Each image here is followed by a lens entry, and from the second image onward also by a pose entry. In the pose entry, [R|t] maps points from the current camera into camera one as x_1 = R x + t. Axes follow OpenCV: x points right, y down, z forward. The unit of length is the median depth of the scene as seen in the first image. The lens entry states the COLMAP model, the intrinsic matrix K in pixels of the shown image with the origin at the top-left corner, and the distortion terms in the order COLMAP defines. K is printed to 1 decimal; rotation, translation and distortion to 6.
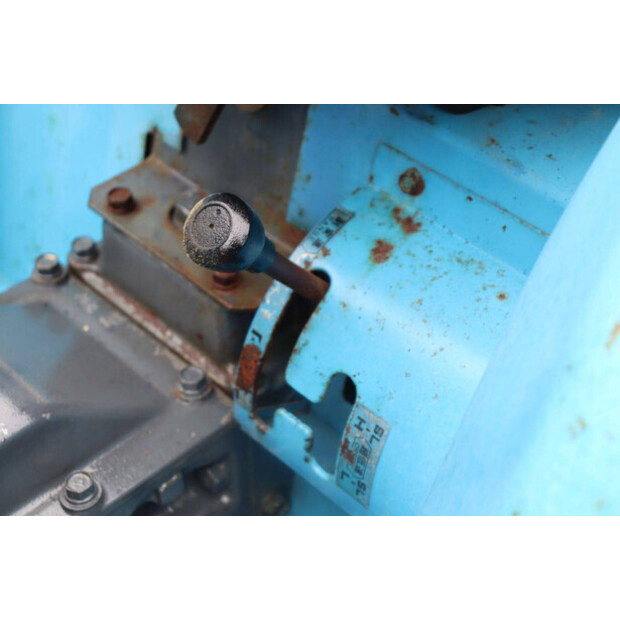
lens RADIAL K [[1446.9, 0, 309.7], [0, 1446.9, 309.6], [0, 0, 1]] dist [0.193651, 0.000000]
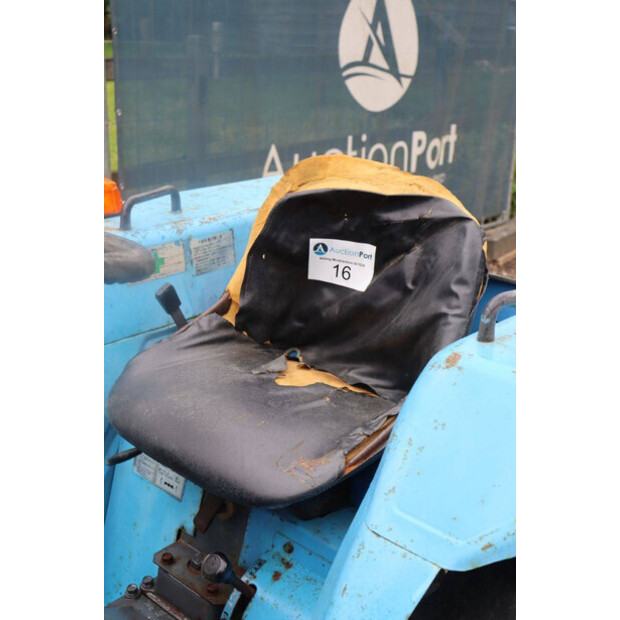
lens RADIAL K [[836.0, 0, 308.2], [0, 836.0, 308.5], [0, 0, 1]] dist [0.073164, 0.000000]
pose [[0.996965, 0.013498, 0.076677, -0.014382], [0.015596, 0.930271, -0.366541, 0.062758], [-0.076278, 0.366625, 0.927237, -0.521942]]
